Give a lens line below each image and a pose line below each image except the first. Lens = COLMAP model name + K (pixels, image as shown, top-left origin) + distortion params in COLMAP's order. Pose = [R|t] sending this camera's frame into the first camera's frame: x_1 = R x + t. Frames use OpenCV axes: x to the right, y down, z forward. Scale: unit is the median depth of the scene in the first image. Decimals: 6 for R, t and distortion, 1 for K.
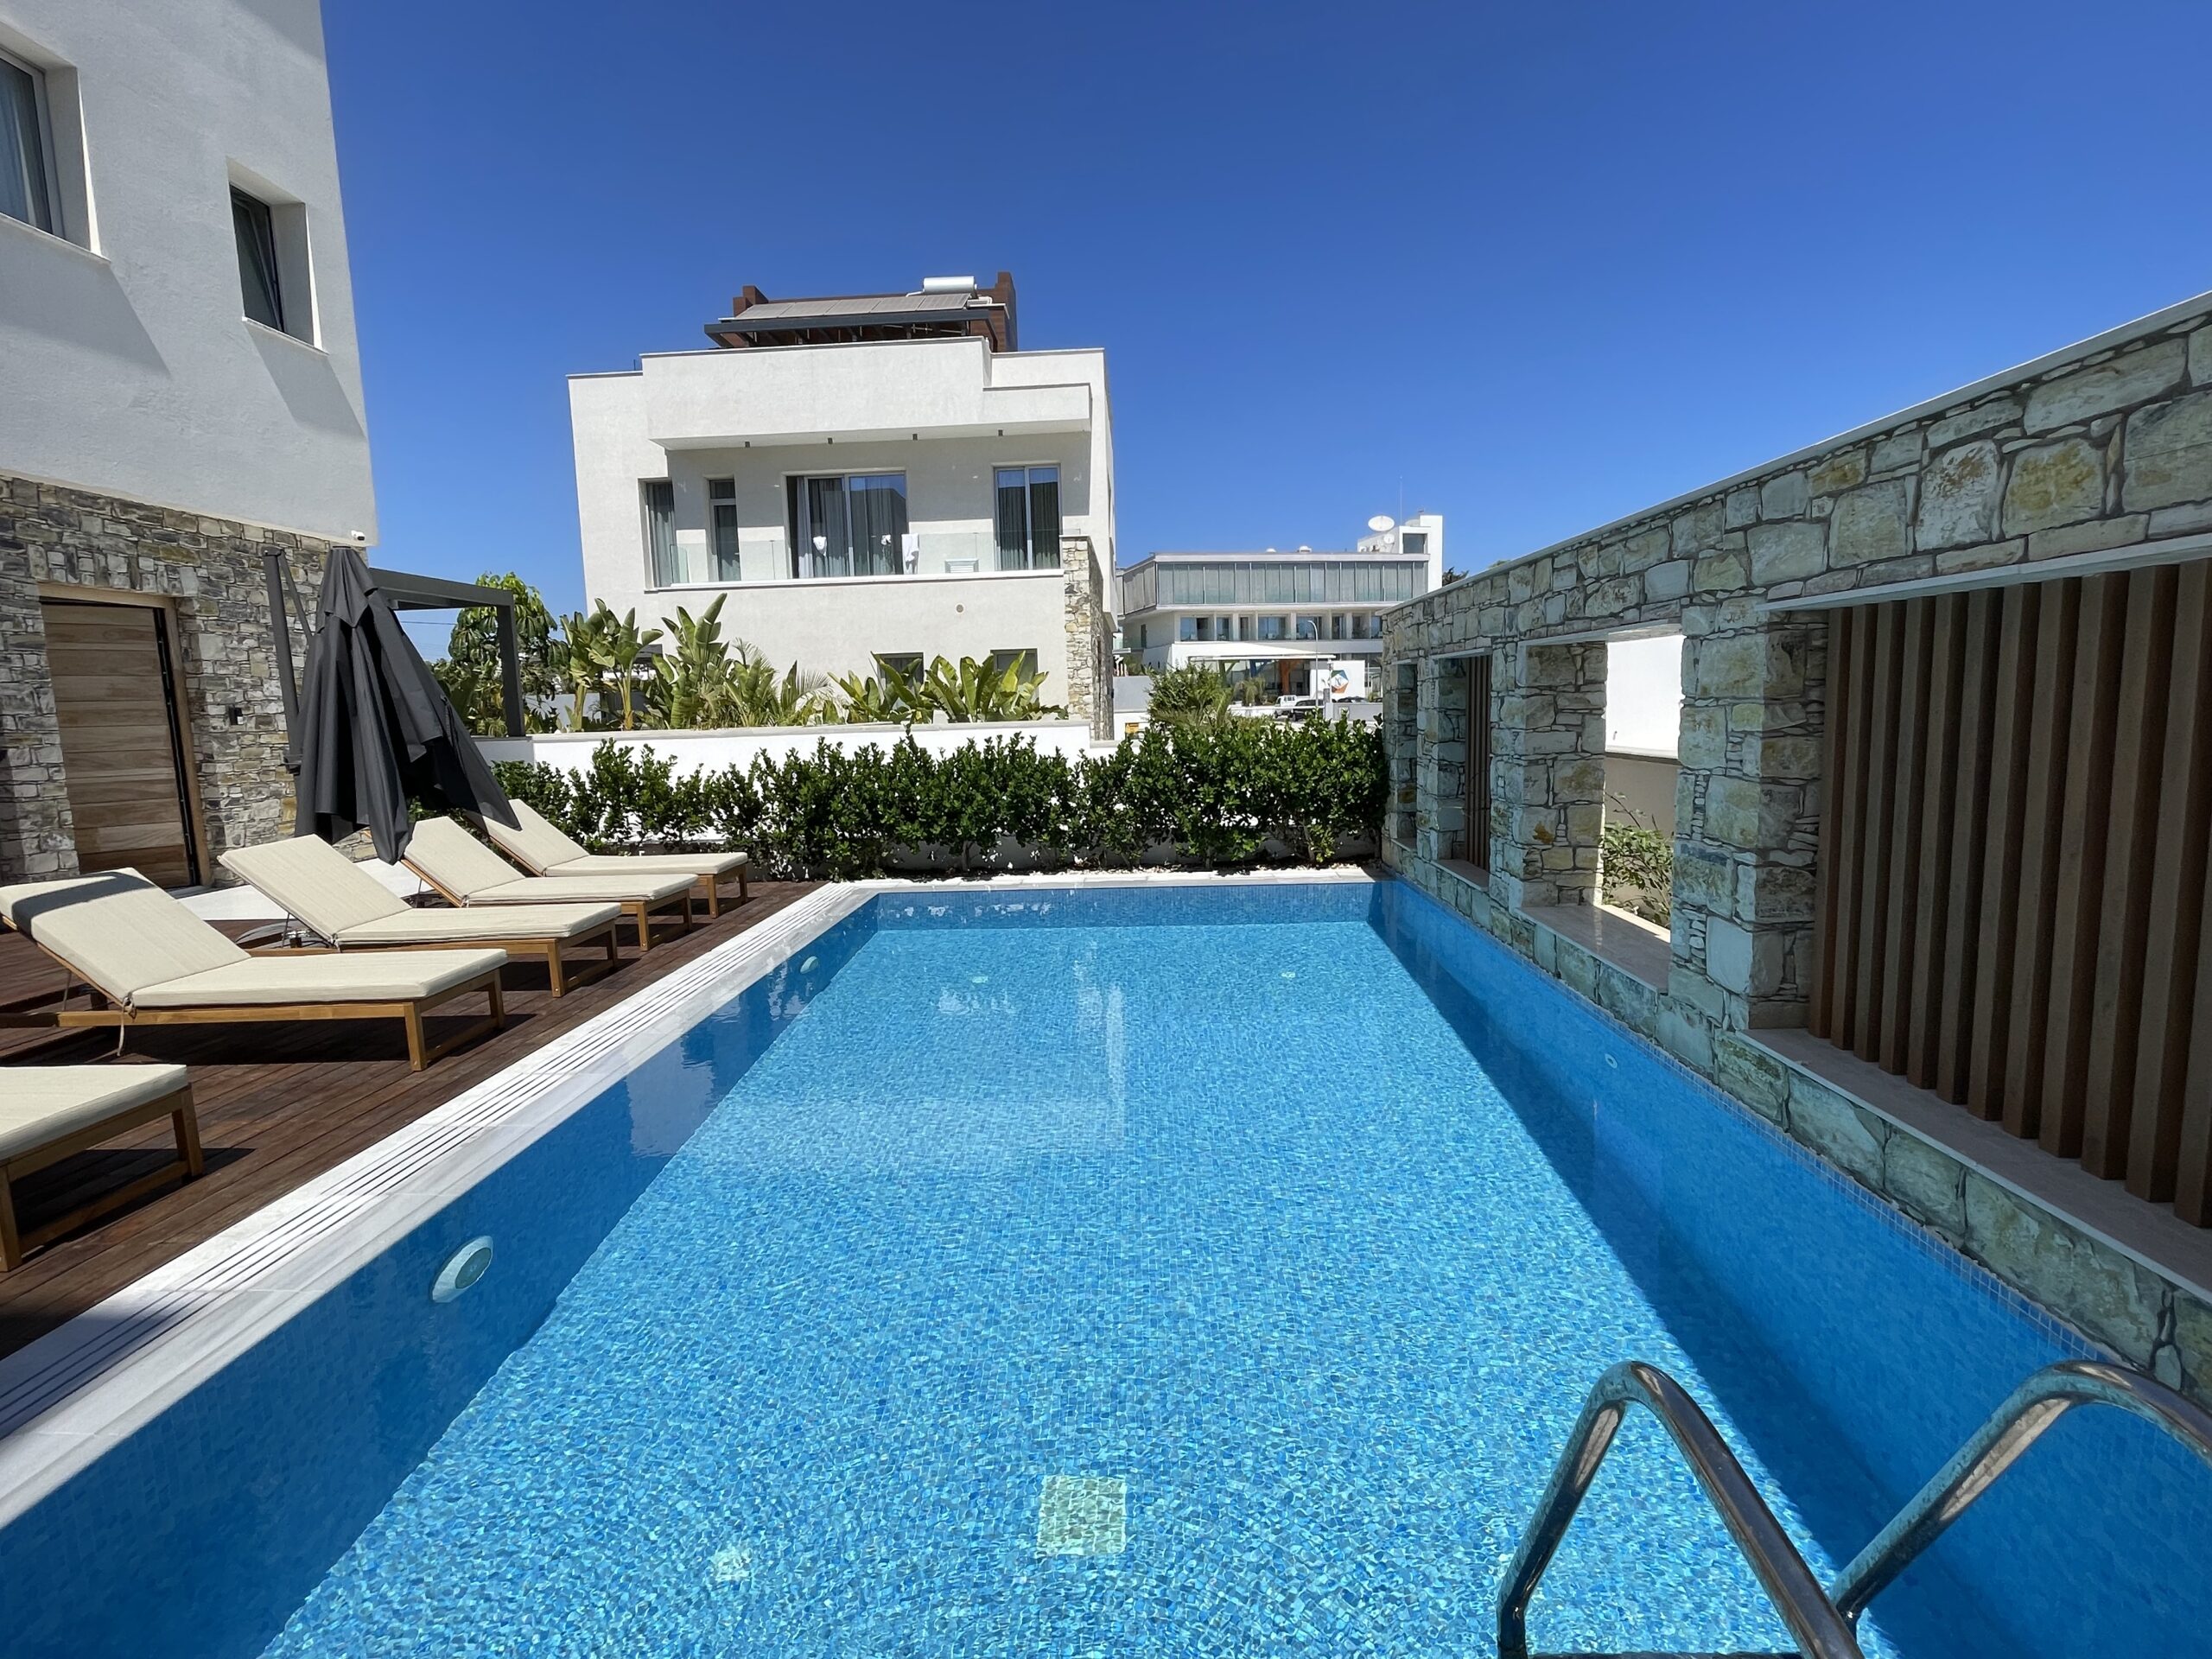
lens RADIAL K [[1019.4, 0, 1100.9], [0, 1019.4, 819.4], [0, 0, 1]] dist [-0.012018, 0.007010]
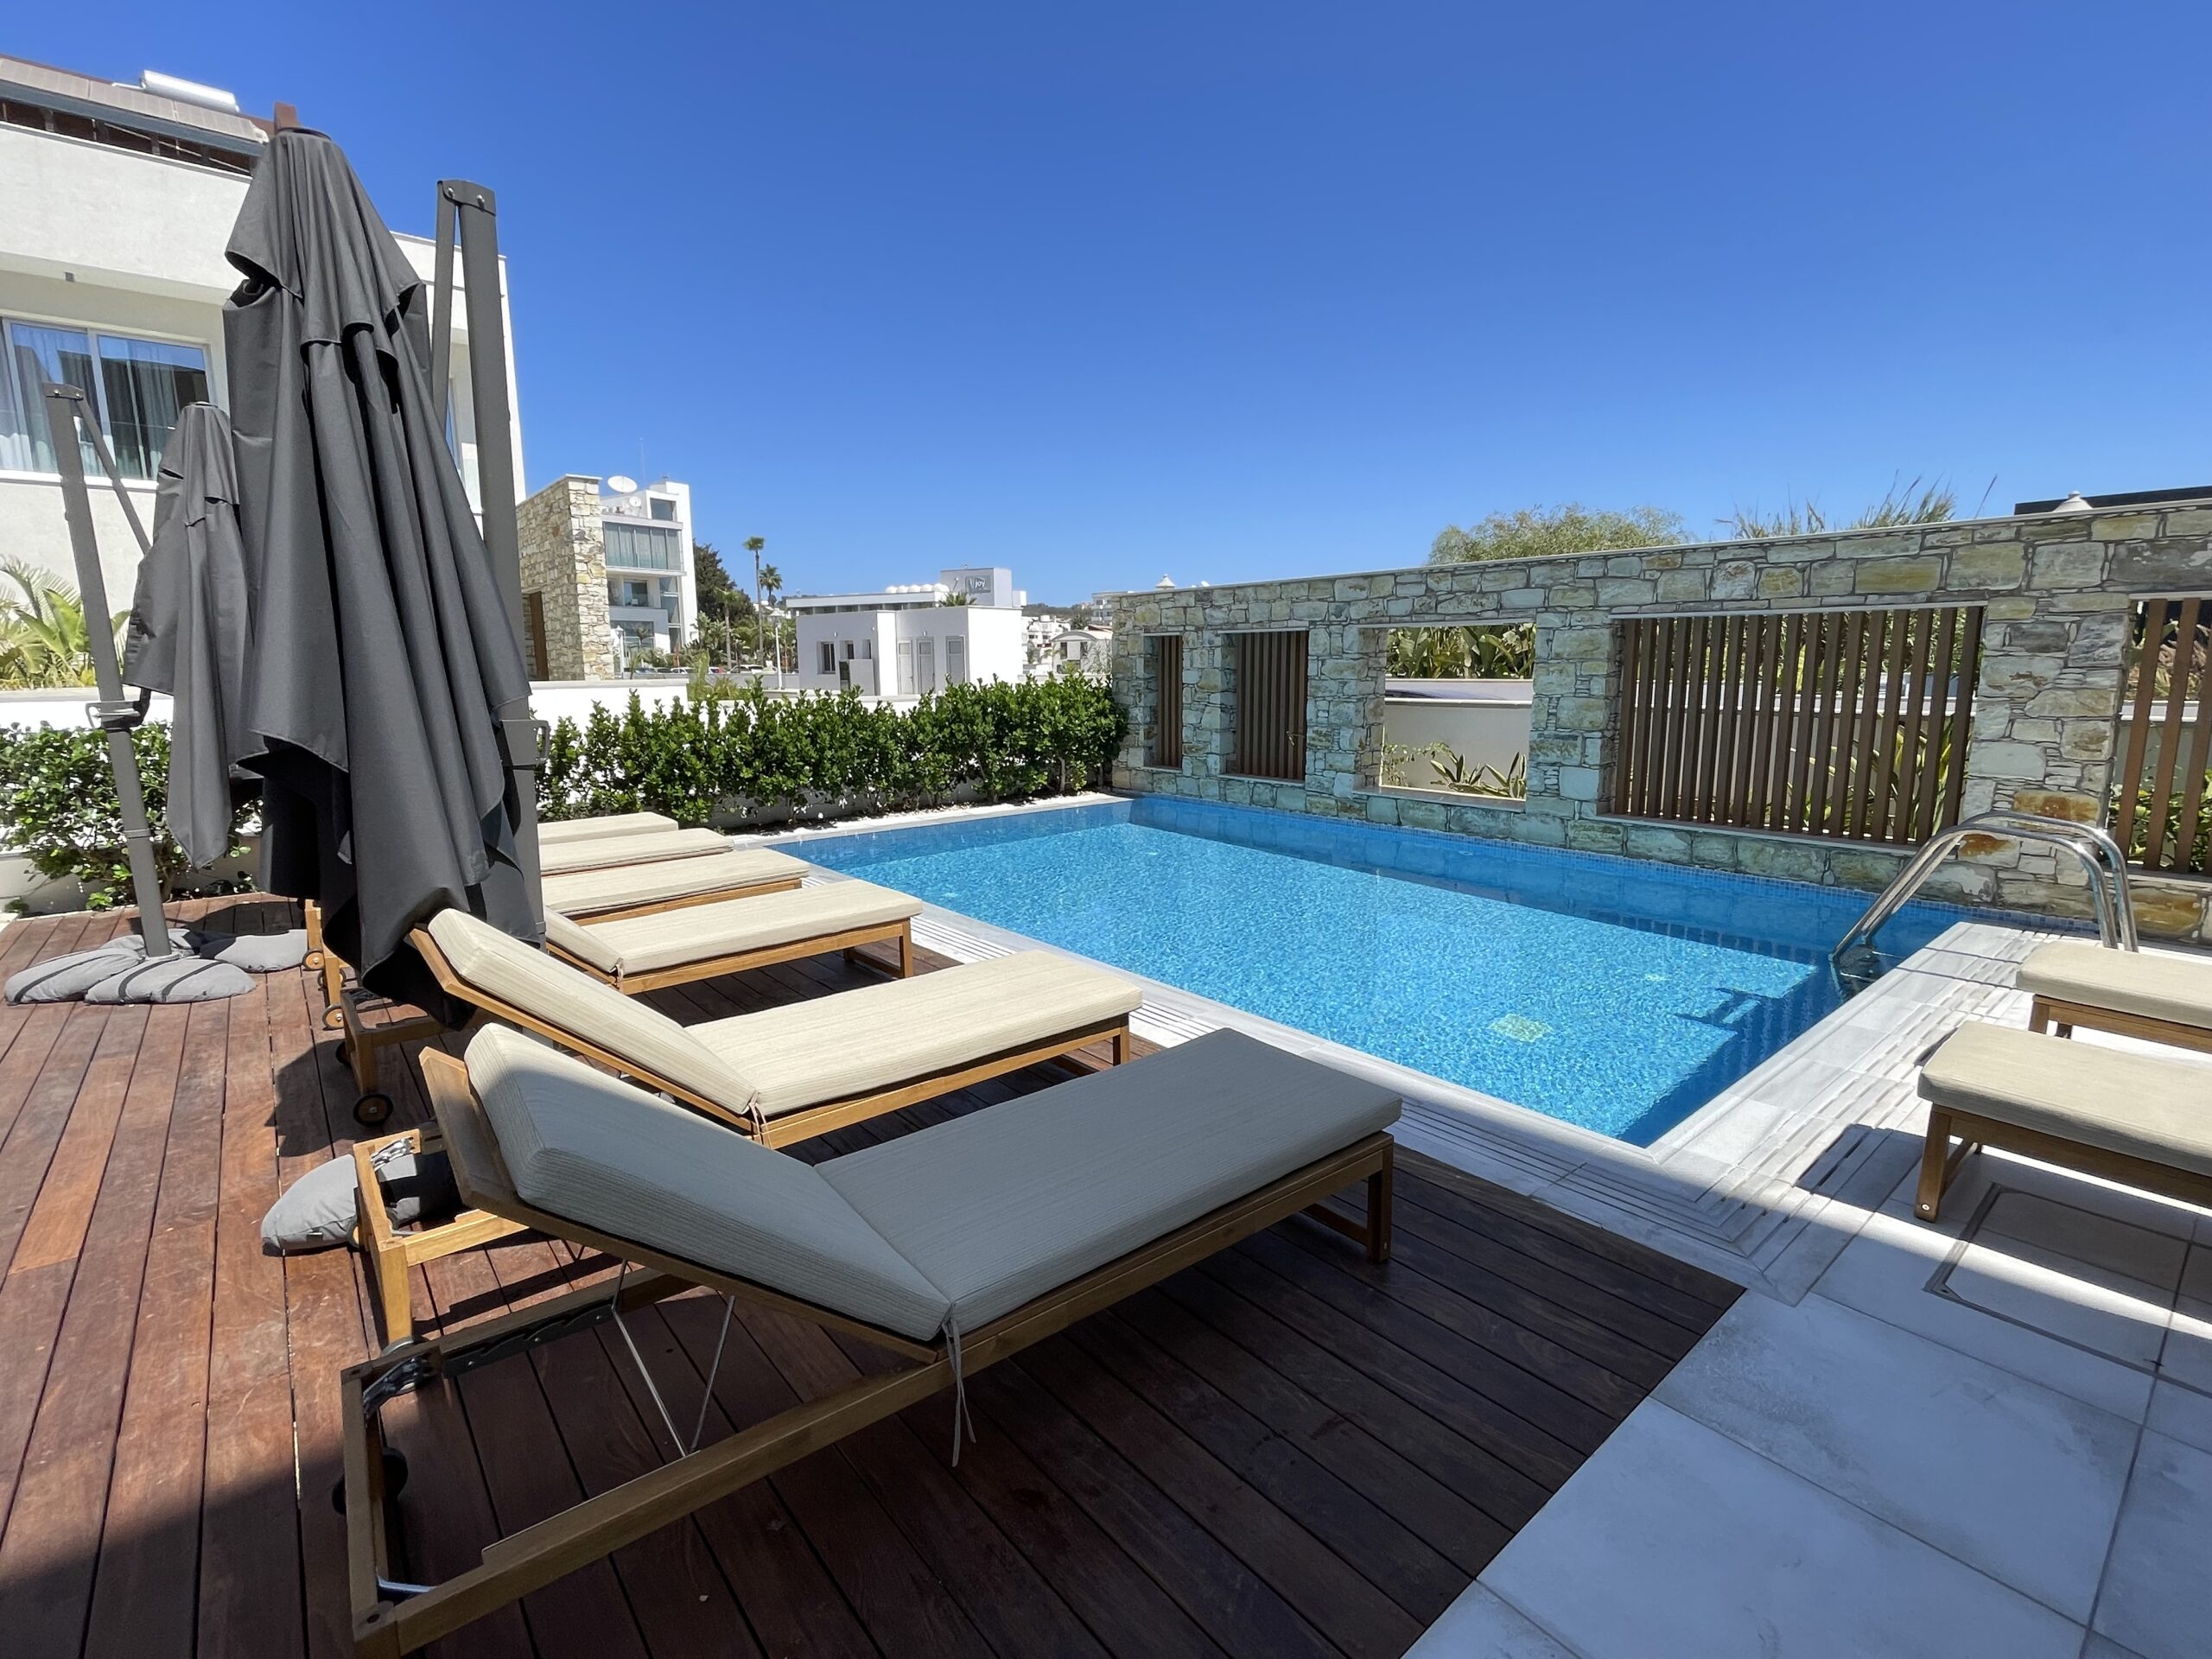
lens RADIAL K [[1019.4, 0, 1097.8], [0, 1019.4, 817.9], [0, 0, 1]] dist [-0.012018, 0.007010]
pose [[0.741902, -0.078193, 0.665933, -0.609293], [0.062567, 0.996917, 0.047353, 0.017940], [-0.667582, 0.006534, 0.744507, 0.044200]]
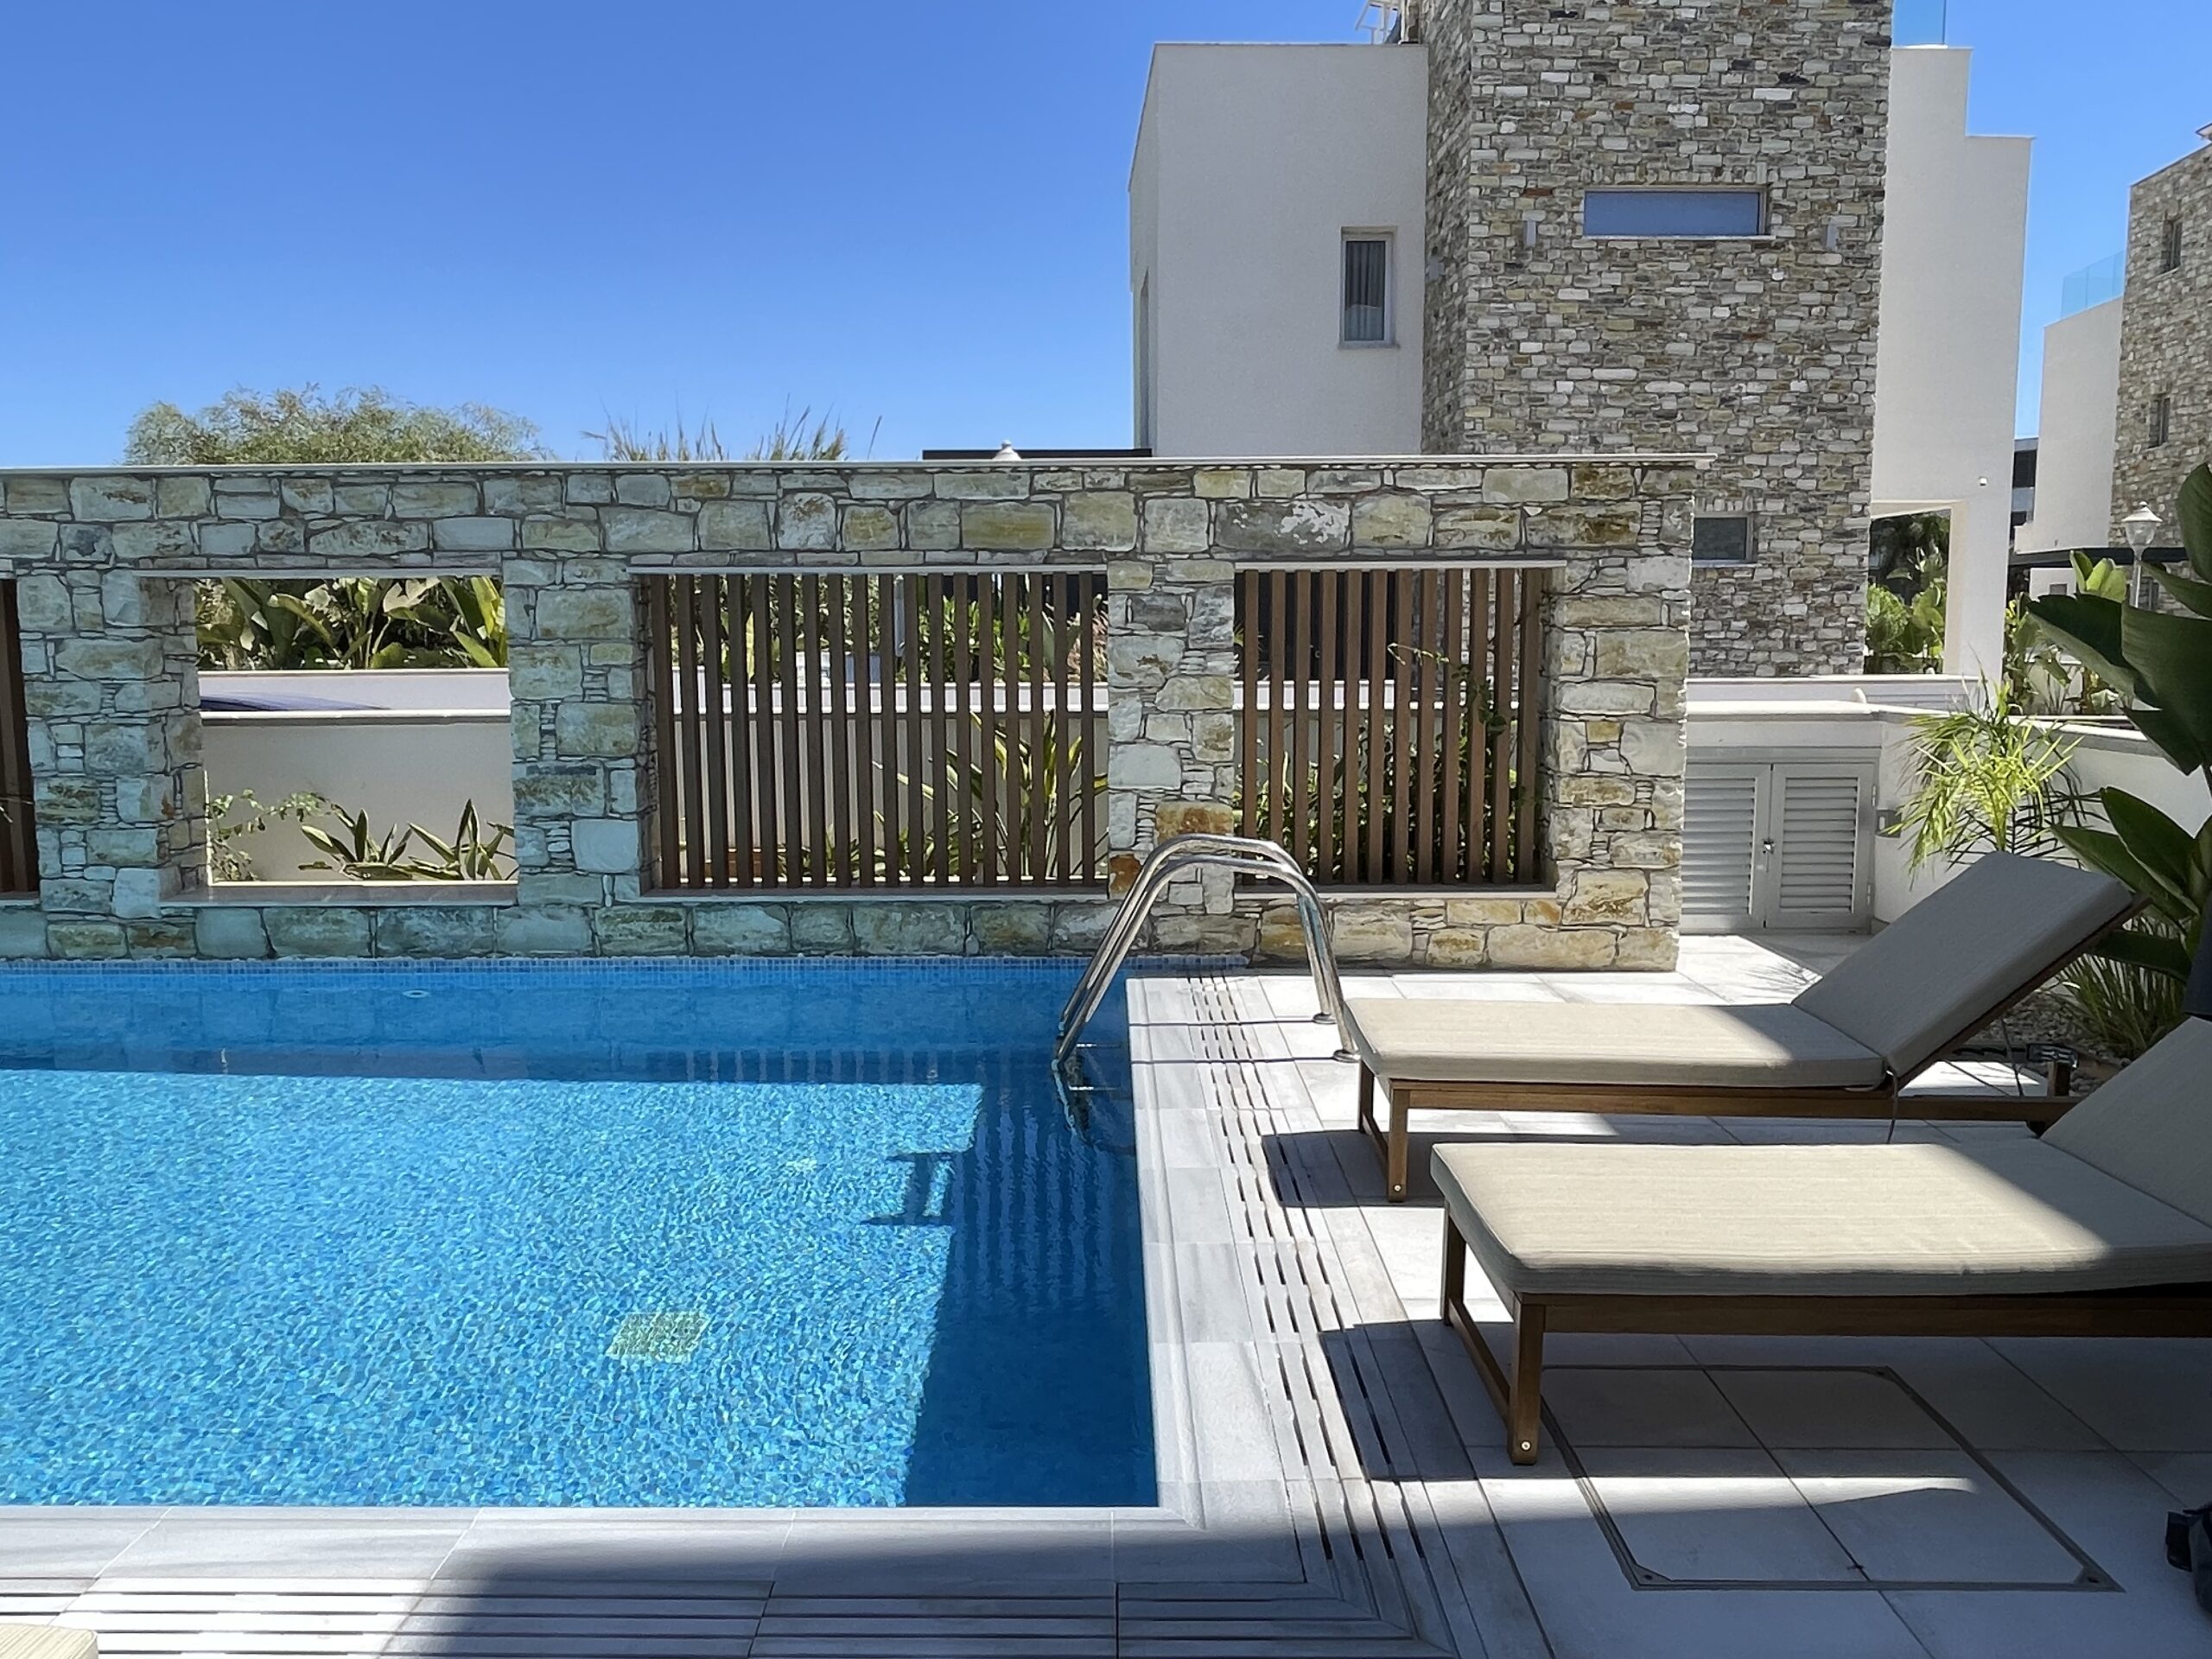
lens RADIAL K [[1592.4, 0, 1087.2], [0, 1592.4, 810.7], [0, 0, 1]] dist [0.024591, -0.047985]
pose [[-0.032530, -0.084721, 0.995874, -0.544228], [0.121818, 0.988636, 0.088085, -0.003610], [-0.992019, 0.124180, -0.021840, 0.184364]]
